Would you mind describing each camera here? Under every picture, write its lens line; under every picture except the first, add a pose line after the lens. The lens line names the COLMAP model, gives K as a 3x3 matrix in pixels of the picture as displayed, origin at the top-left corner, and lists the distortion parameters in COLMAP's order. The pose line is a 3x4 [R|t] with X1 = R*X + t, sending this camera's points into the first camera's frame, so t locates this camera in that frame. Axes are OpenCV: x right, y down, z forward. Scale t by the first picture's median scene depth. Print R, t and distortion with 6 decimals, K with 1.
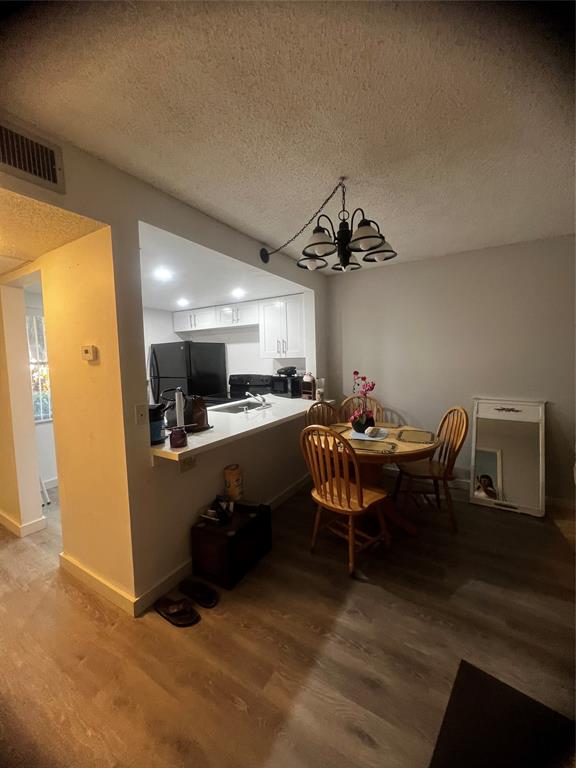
lens RADIAL K [[305.0, 0, 288.0], [0, 305.0, 384.0], [0, 0, 1]] dist [-0.000079, 0.000580]
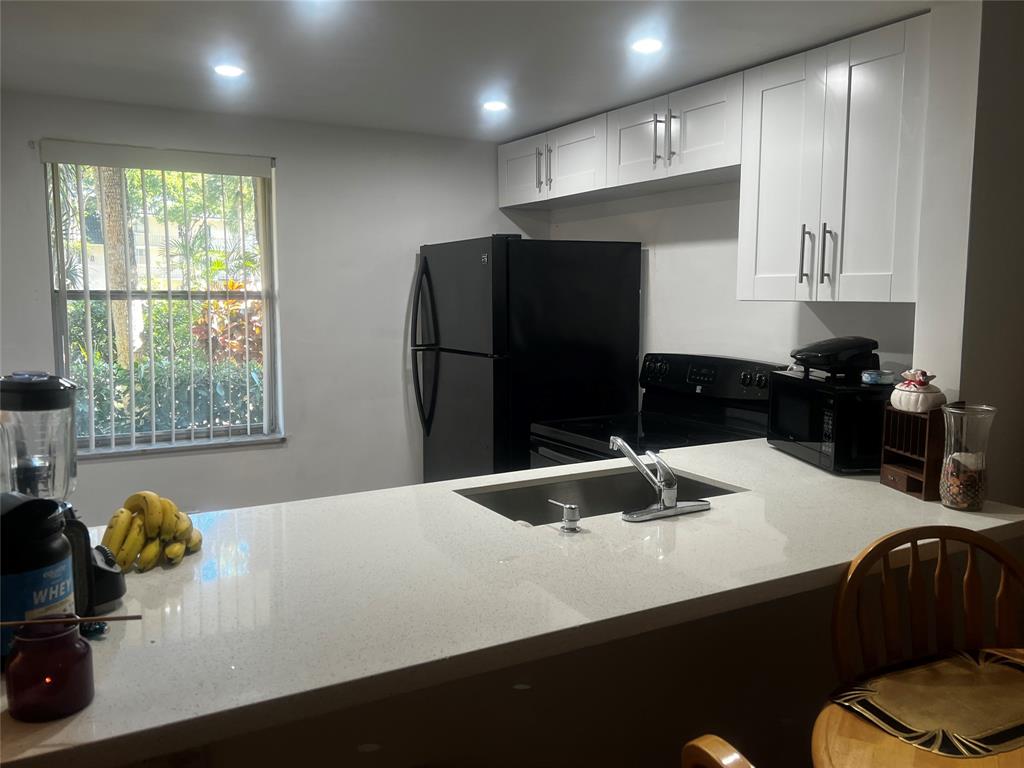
lens RADIAL K [[840.8, 0, 512.0], [0, 840.8, 384.0], [0, 0, 1]] dist [0.004297, 0.001414]
pose [[0.871251, 0.077930, -0.484612, 0.096806], [-0.065265, 0.996942, 0.042982, -0.031852], [0.486479, -0.005820, 0.873673, 0.293410]]
